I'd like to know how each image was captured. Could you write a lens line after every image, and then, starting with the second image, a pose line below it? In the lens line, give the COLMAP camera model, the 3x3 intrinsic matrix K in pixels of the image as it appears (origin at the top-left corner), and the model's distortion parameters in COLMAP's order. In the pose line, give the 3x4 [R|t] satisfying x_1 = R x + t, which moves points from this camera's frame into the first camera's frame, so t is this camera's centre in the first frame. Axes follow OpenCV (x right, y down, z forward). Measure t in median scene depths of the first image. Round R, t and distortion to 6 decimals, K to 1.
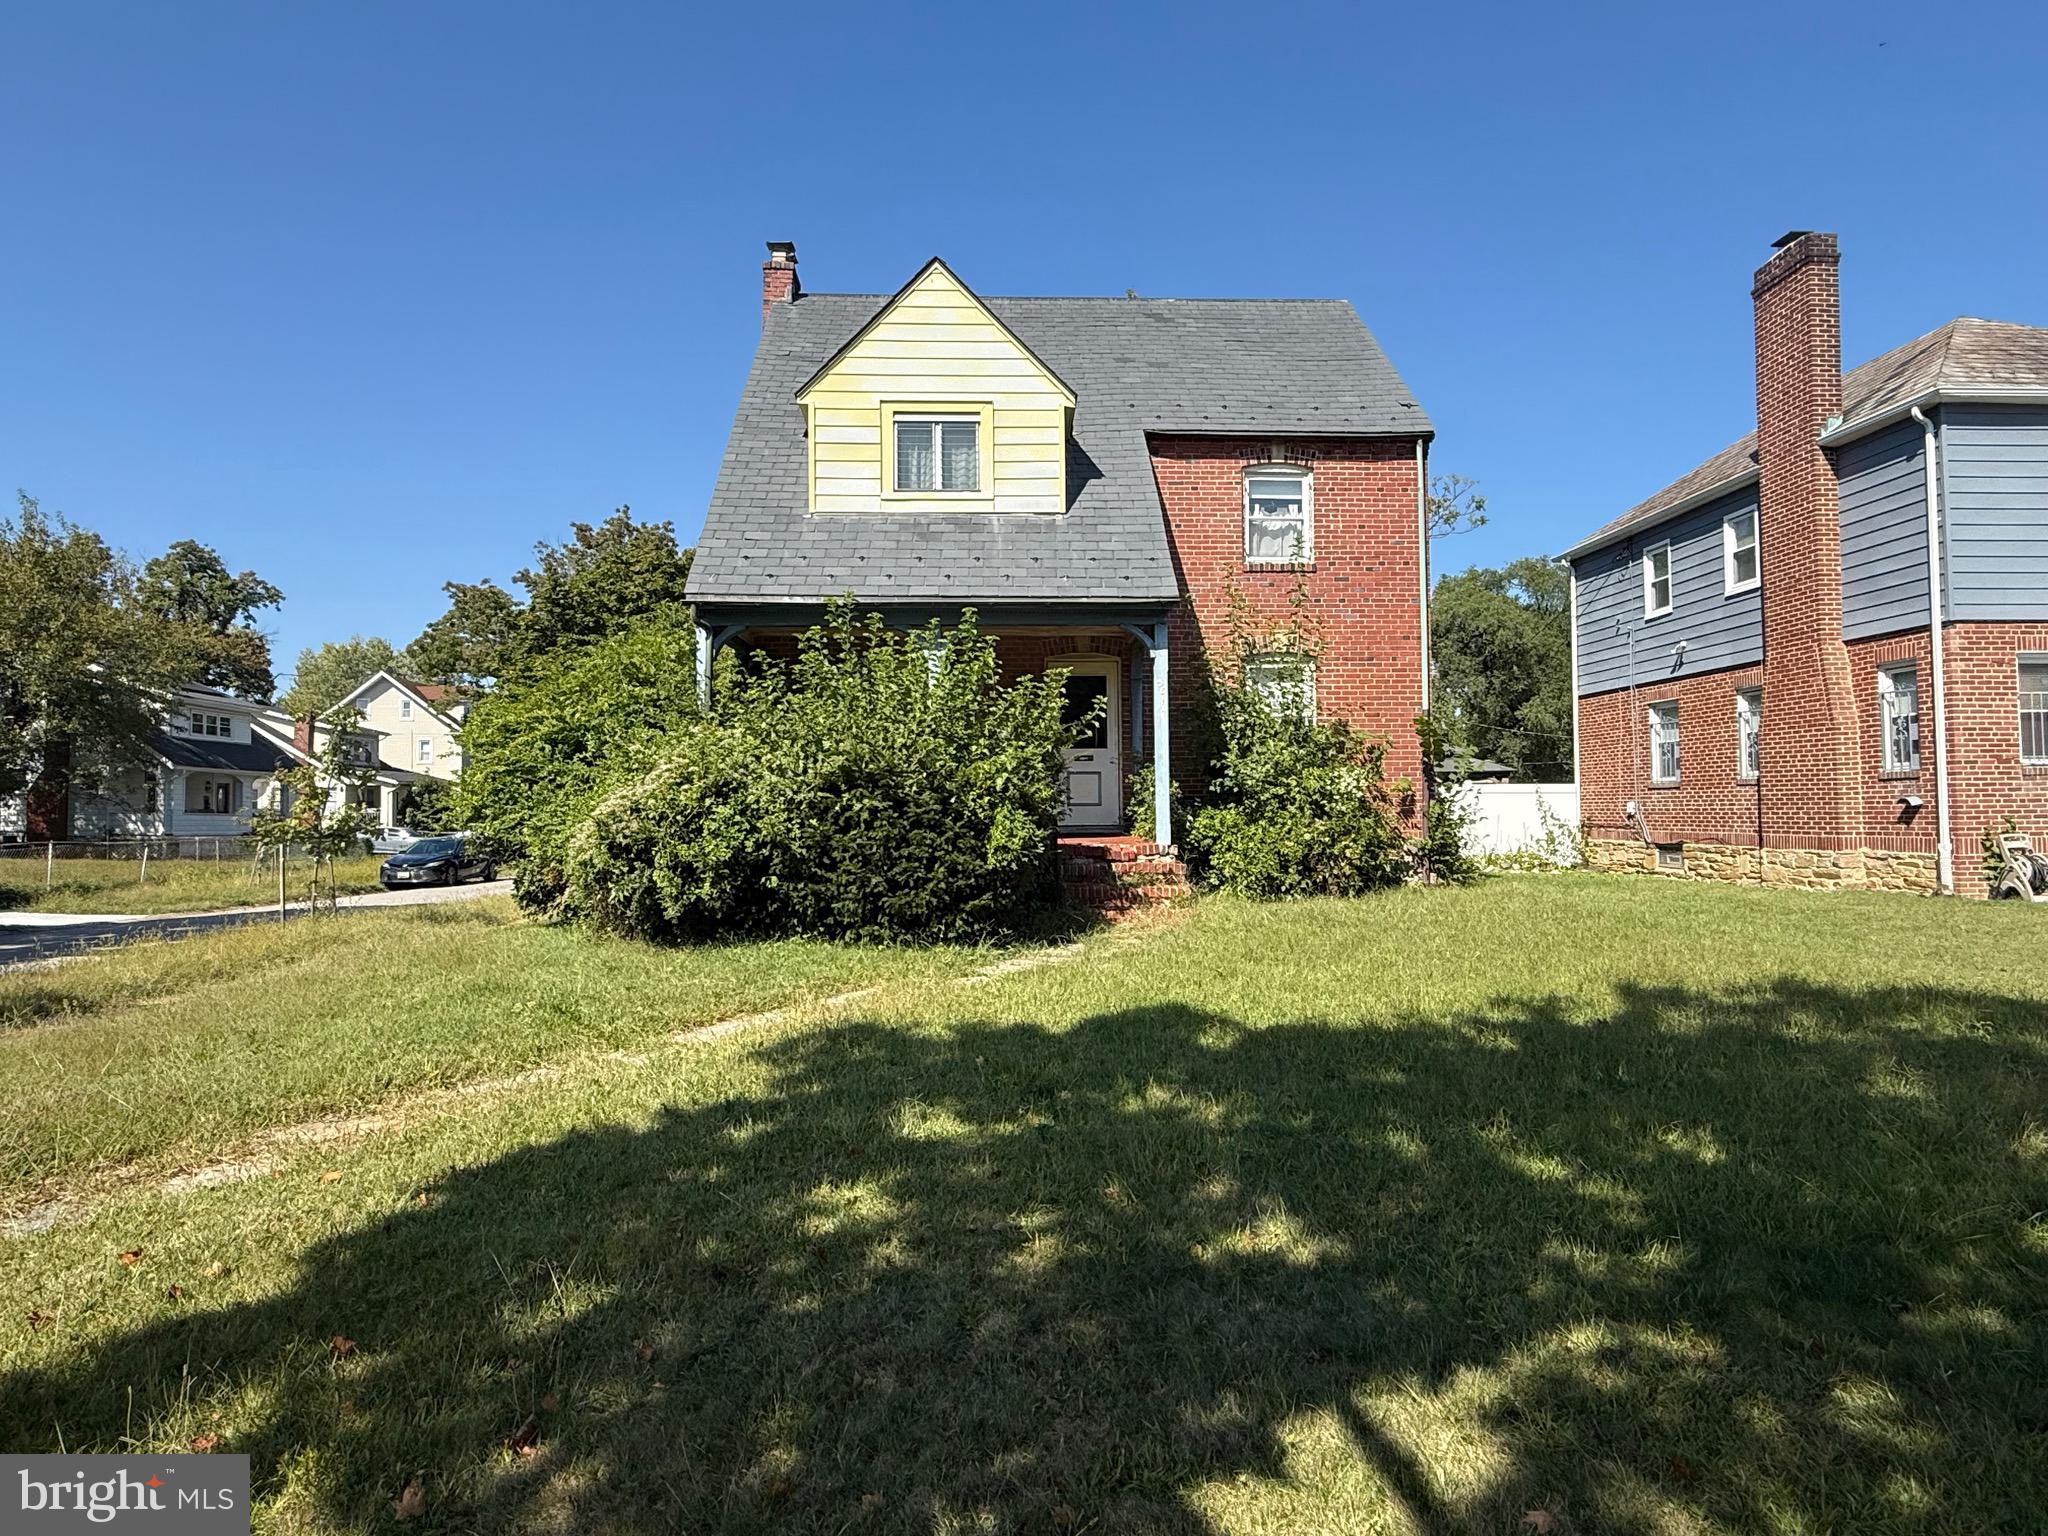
lens RADIAL K [[1210.6, 0, 1024.0], [0, 1210.6, 773.7], [0, 0, 1]] dist [0.000629, -0.000078]
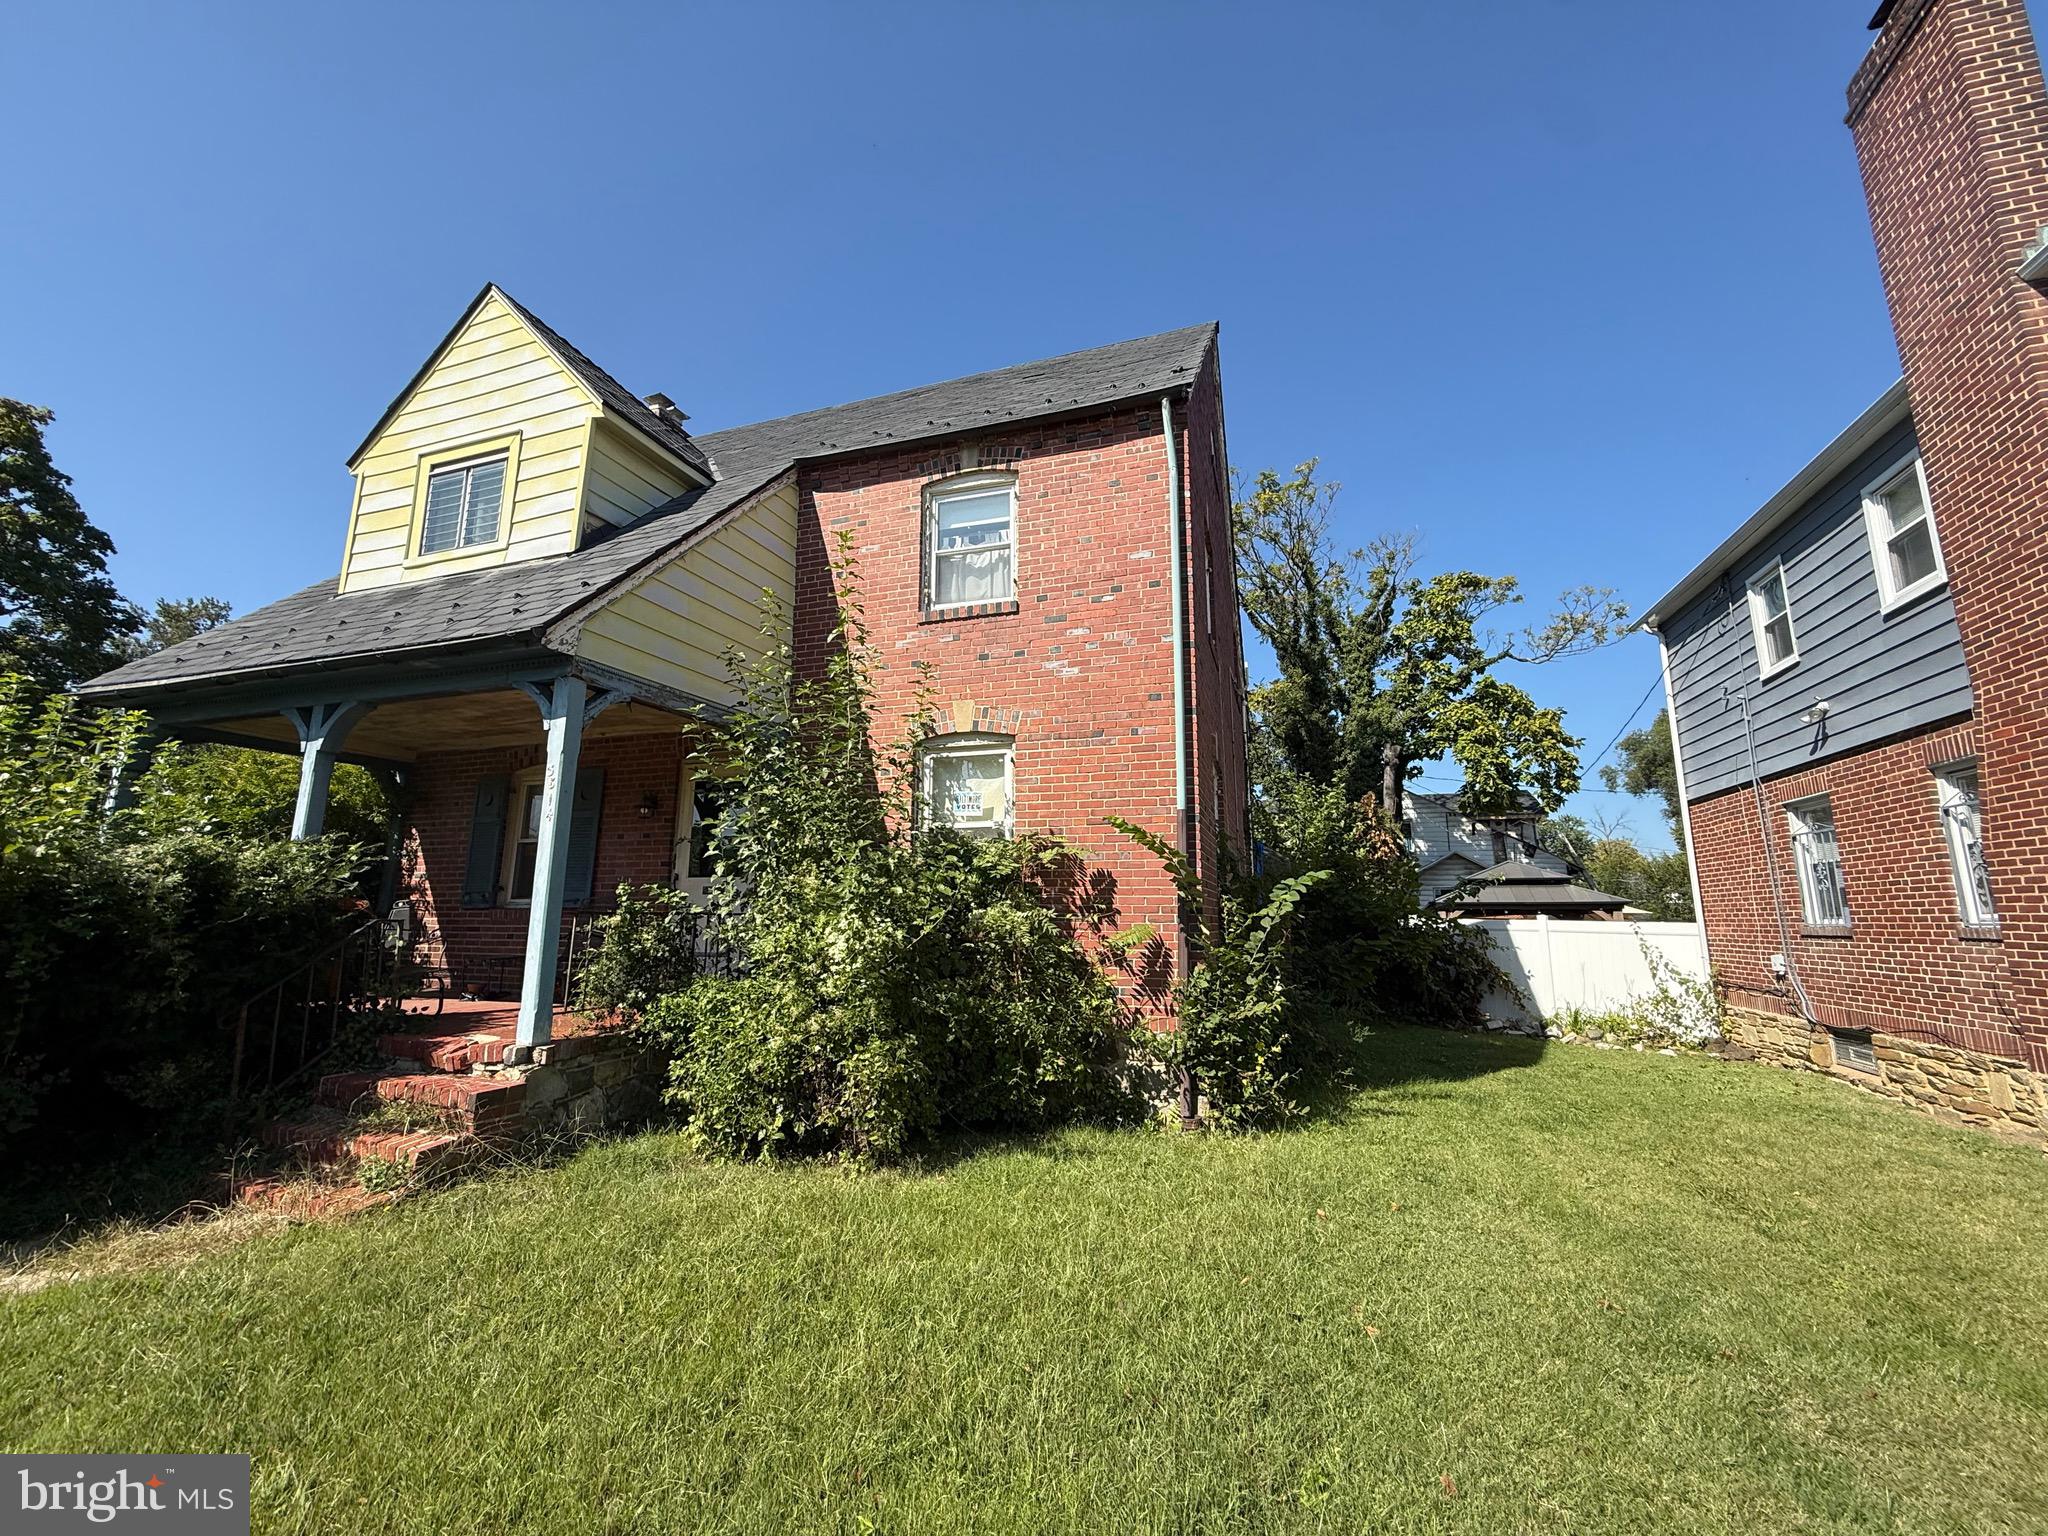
lens RADIAL K [[823.4, 0, 1024.0], [0, 823.4, 768.0], [0, 0, 1]] dist [-0.000082, -0.000299]
pose [[0.927406, -0.052443, -0.370362, 0.333682], [-0.003488, 0.988868, -0.148758, -0.010294], [0.374040, 0.139250, 0.916899, 0.481726]]
